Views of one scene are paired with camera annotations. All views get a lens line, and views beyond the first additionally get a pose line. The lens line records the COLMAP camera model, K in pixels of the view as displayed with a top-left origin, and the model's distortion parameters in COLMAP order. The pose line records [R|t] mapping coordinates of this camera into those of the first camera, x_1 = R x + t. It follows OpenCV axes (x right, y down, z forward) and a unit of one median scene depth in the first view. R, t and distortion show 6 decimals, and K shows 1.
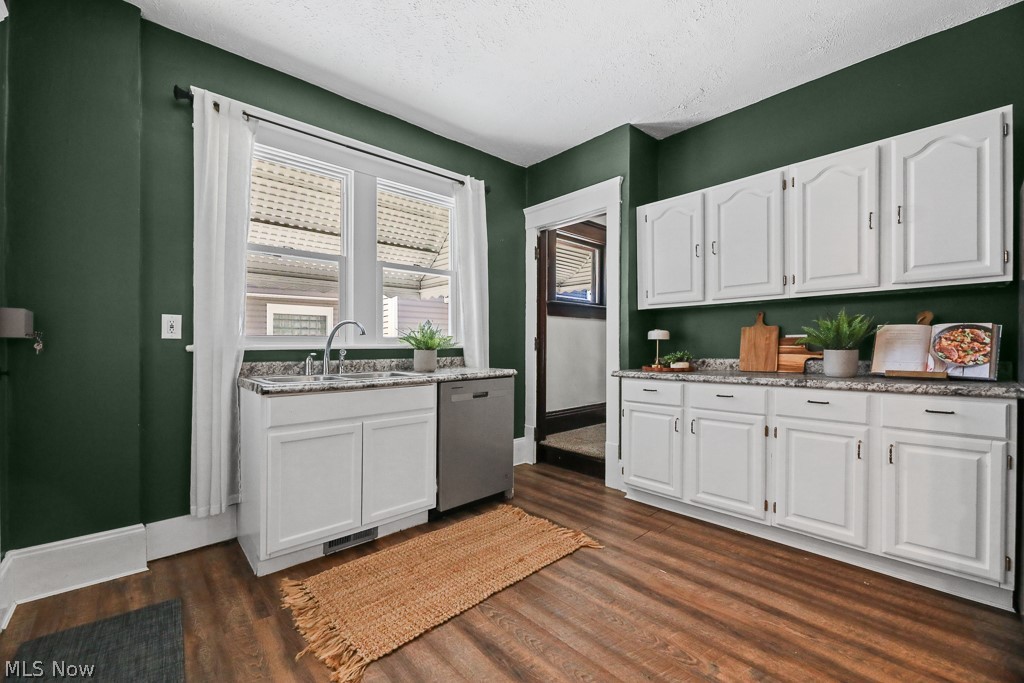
lens RADIAL K [[420.4, 0, 508.0], [0, 420.4, 346.0], [0, 0, 1]] dist [0.000339, -0.000201]
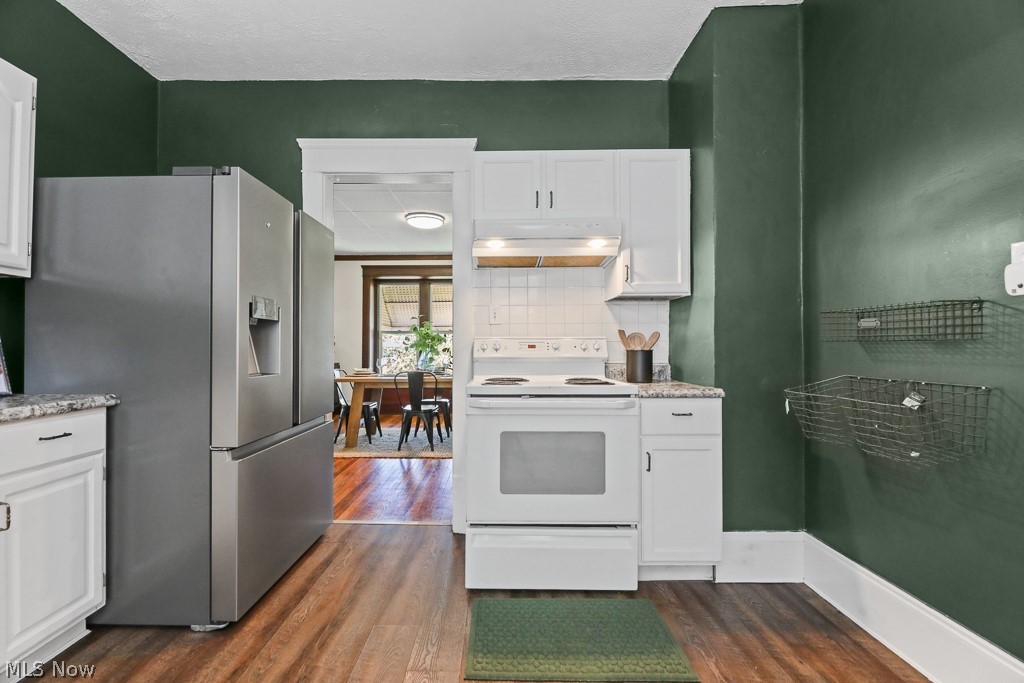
lens RADIAL K [[420.4, 0, 508.0], [0, 420.4, 346.0], [0, 0, 1]] dist [0.000339, -0.000201]
pose [[-0.732225, 0.008011, 0.681015, -0.092578], [0.003128, 0.999960, -0.008400, -0.001947], [-0.681055, -0.004021, -0.732221, 0.709321]]
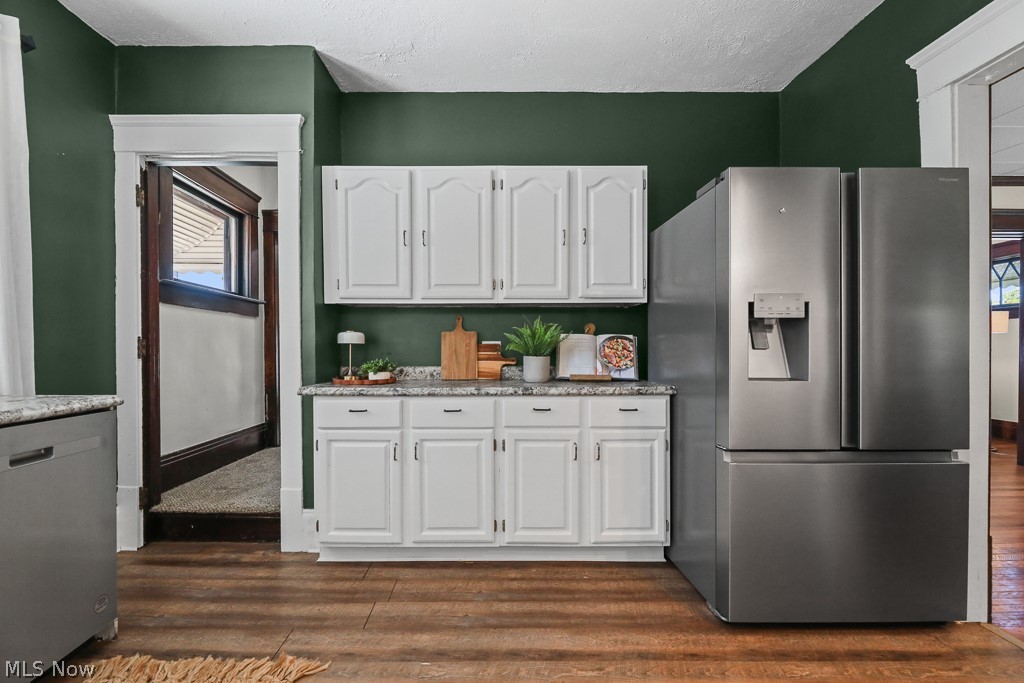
lens RADIAL K [[429.2, 0, 481.2], [0, 429.2, 357.7], [0, 0, 1]] dist [-0.000539, -0.000373]
pose [[0.675587, -0.006012, 0.737256, -0.088180], [-0.003900, 0.999924, 0.011728, 0.000512], [-0.737270, -0.010799, 0.675512, 0.355070]]
